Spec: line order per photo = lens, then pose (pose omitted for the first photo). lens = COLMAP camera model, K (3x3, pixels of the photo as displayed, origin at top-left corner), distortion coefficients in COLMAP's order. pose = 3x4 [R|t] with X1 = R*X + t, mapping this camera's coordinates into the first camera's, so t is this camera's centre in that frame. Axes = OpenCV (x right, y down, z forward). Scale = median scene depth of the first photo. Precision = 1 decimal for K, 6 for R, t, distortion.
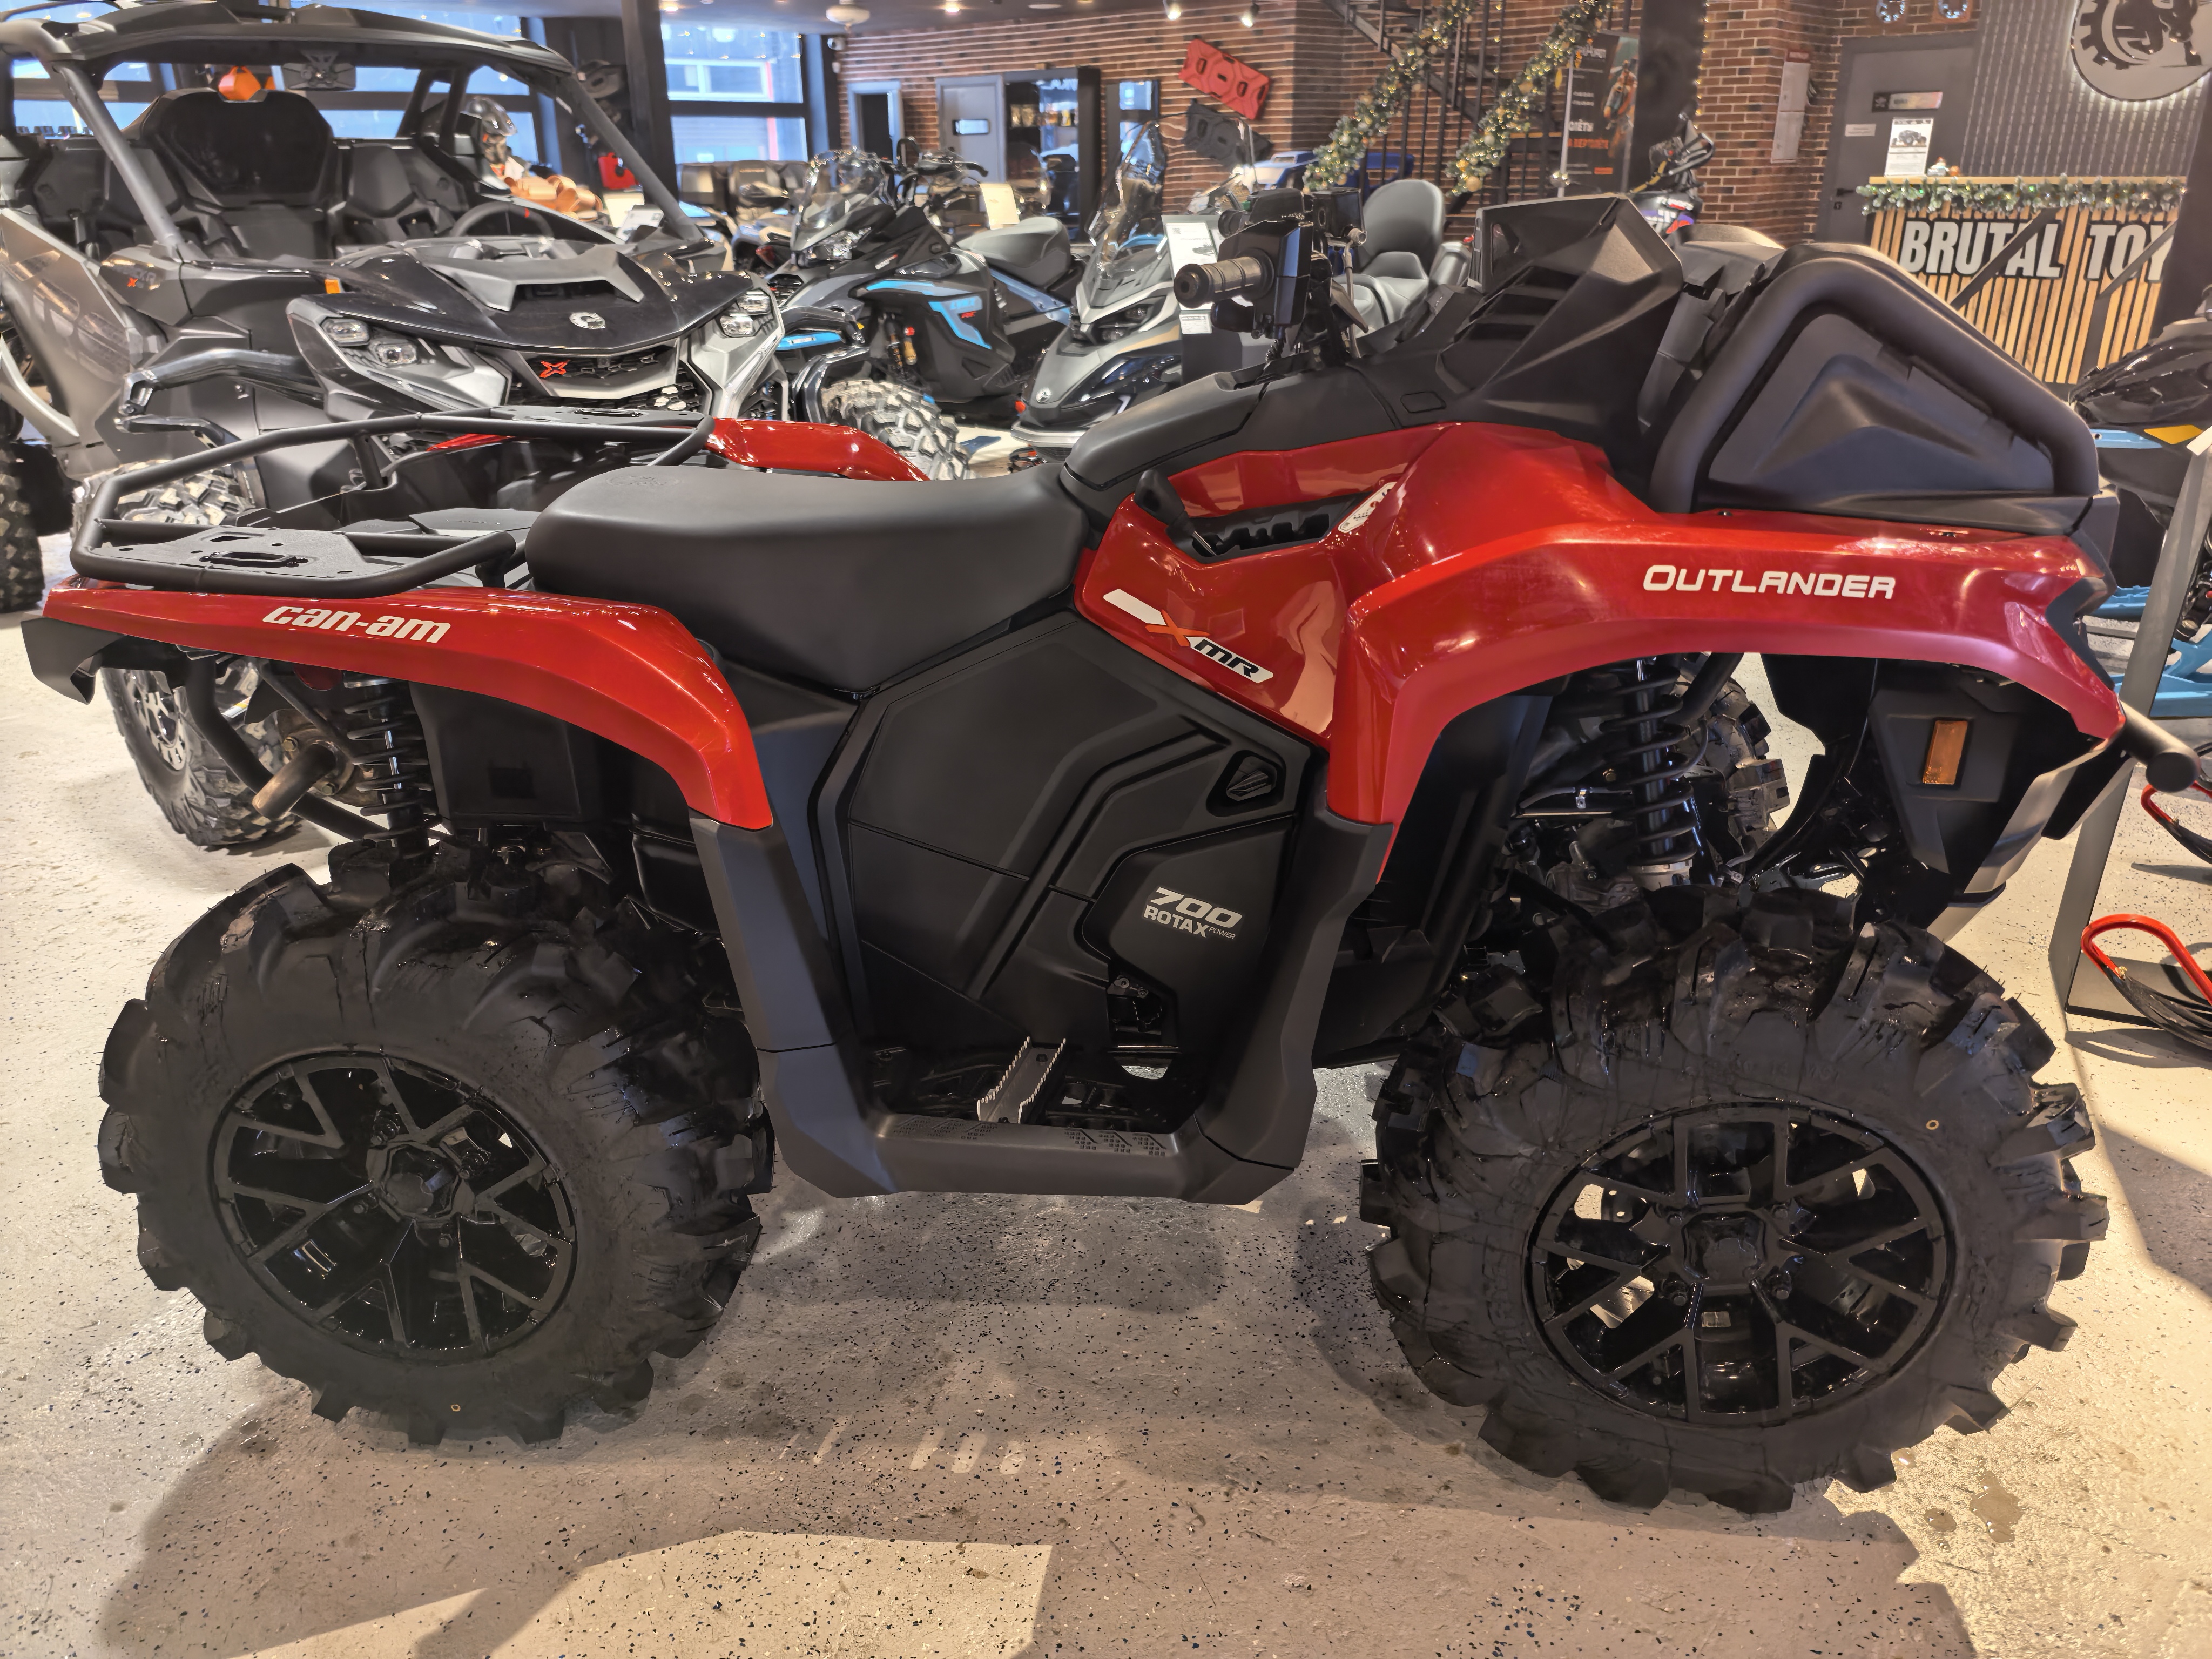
lens RADIAL K [[1609.5, 0, 1106.0], [0, 1609.5, 829.5], [0, 0, 1]] dist [-0.003474, 0.003385]
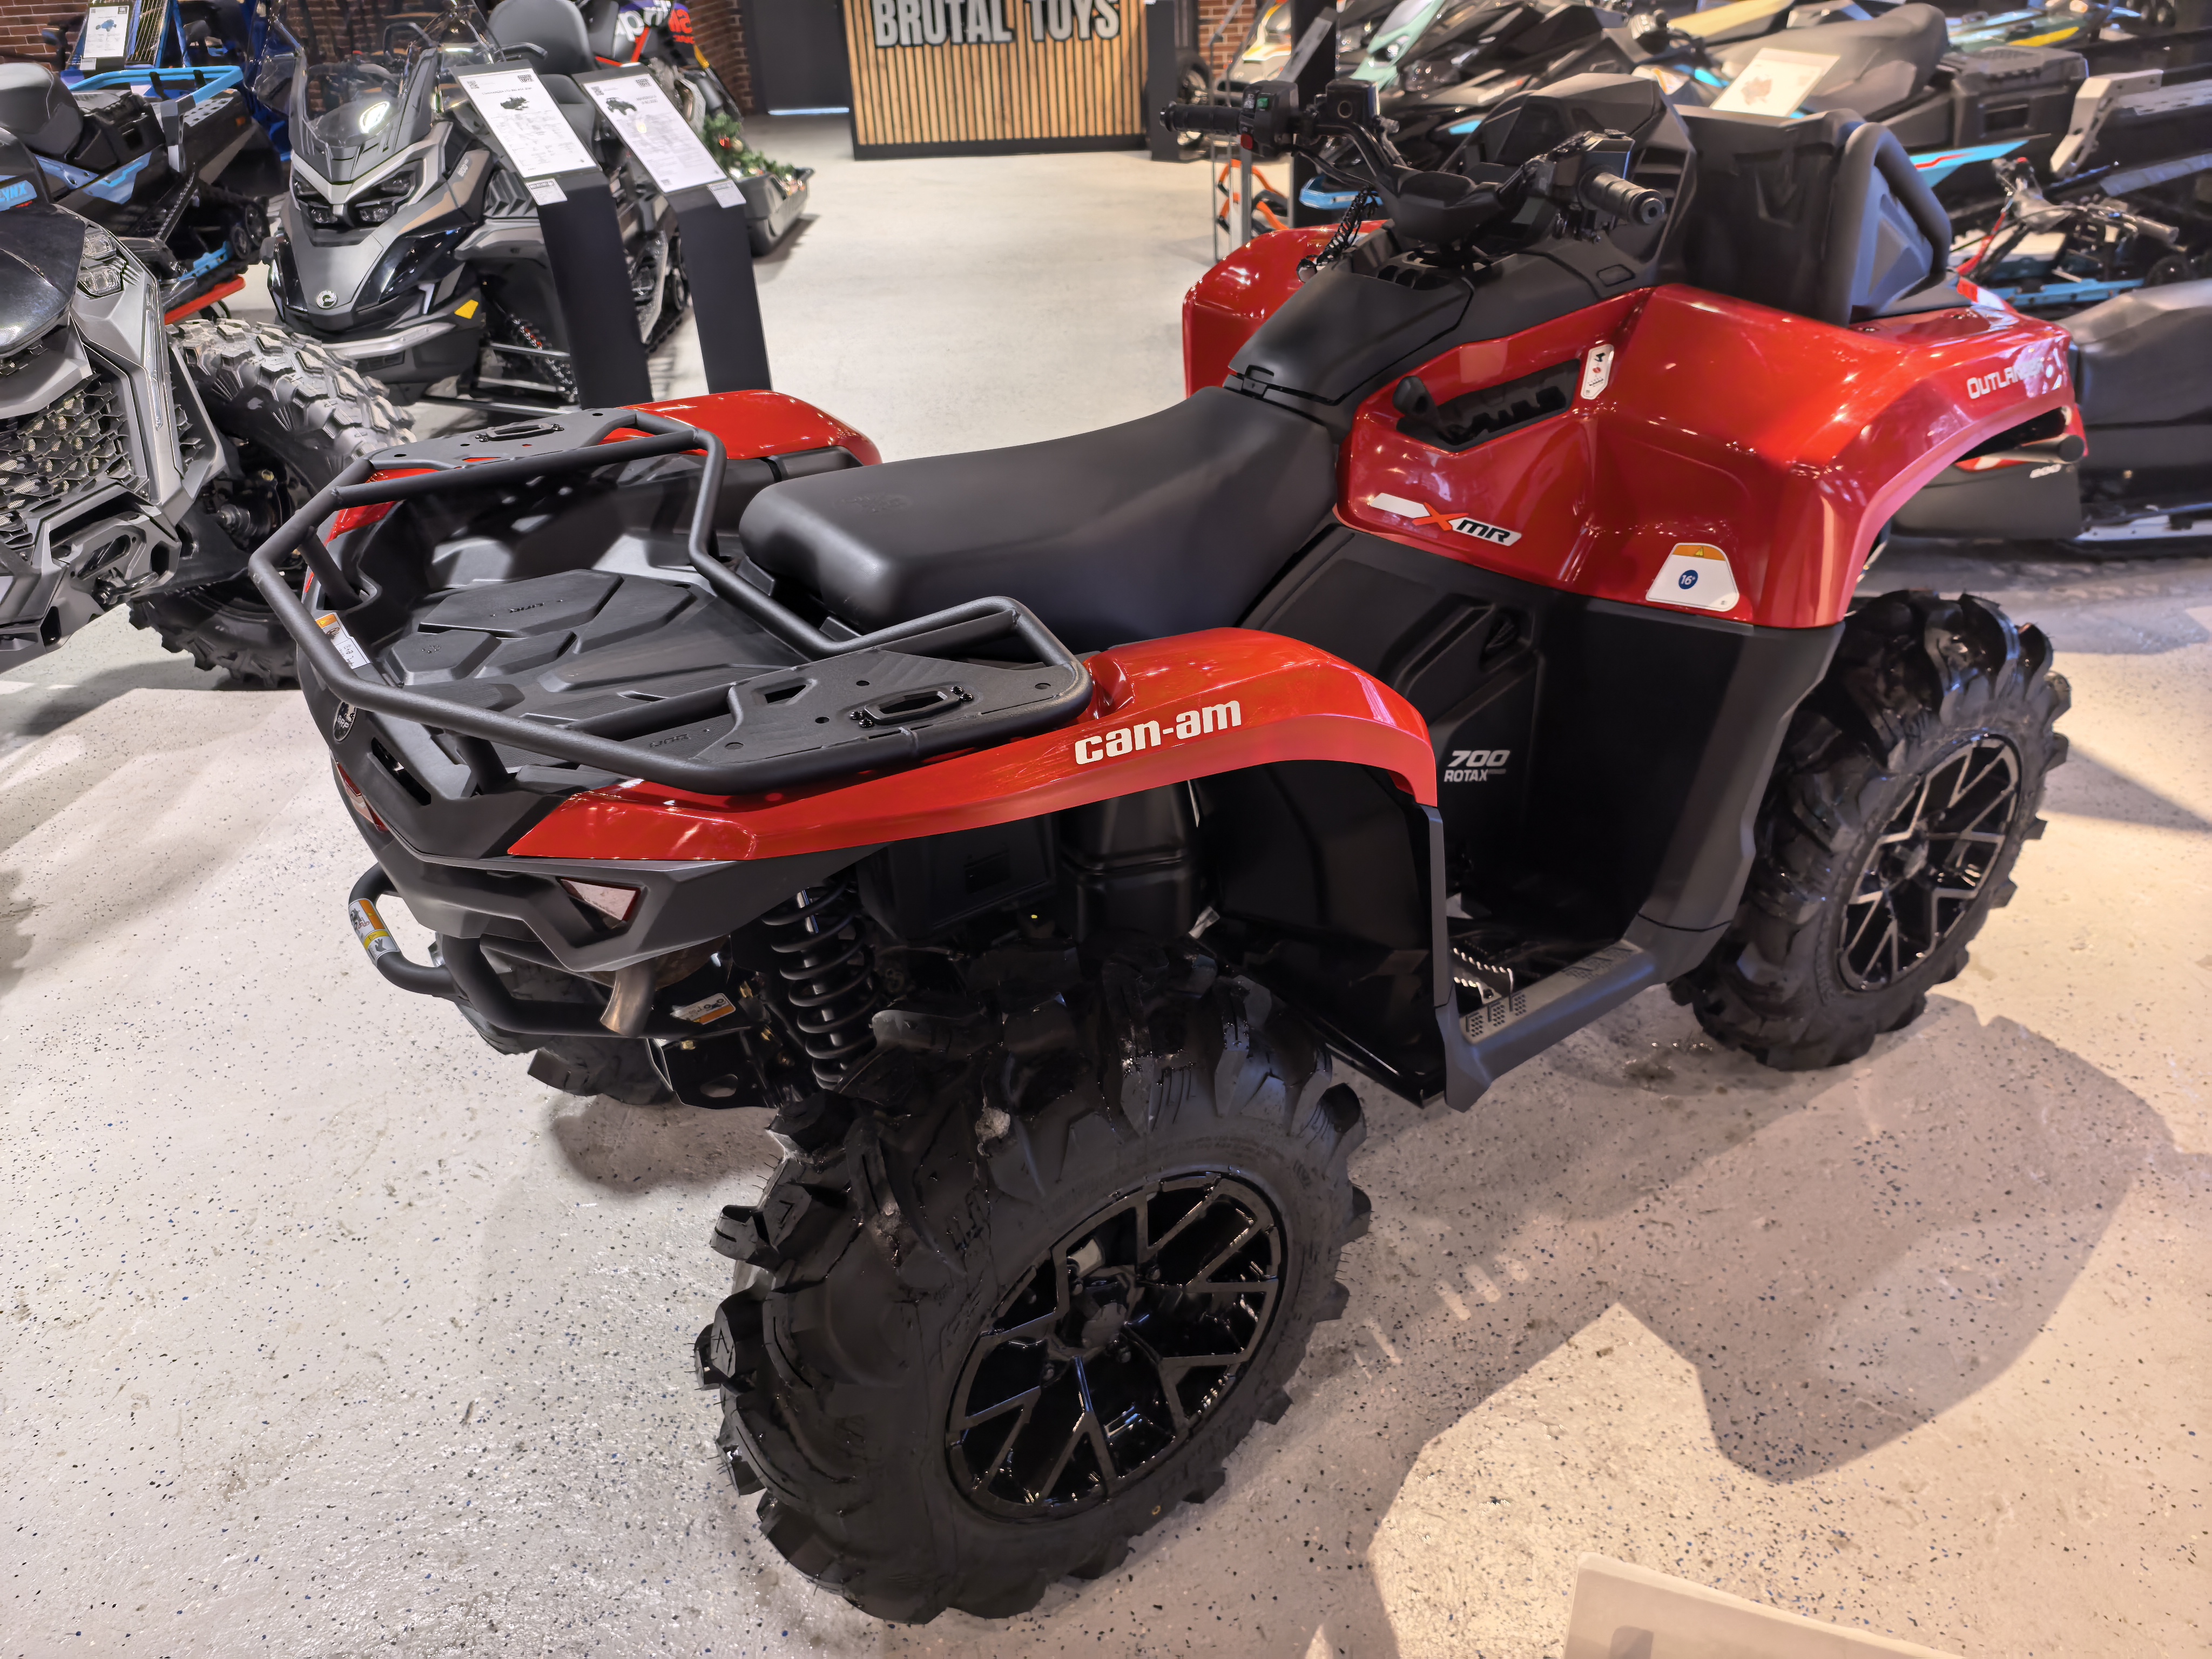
lens RADIAL K [[1581.2, 0, 1162.1], [0, 1581.2, 834.0], [0, 0, 1]] dist [-0.024878, 0.001596]
pose [[0.755193, -0.350773, 0.553753, -0.254229], [0.273682, 0.936348, 0.219886, -0.070160], [-0.595635, -0.014504, 0.803124, 0.087094]]
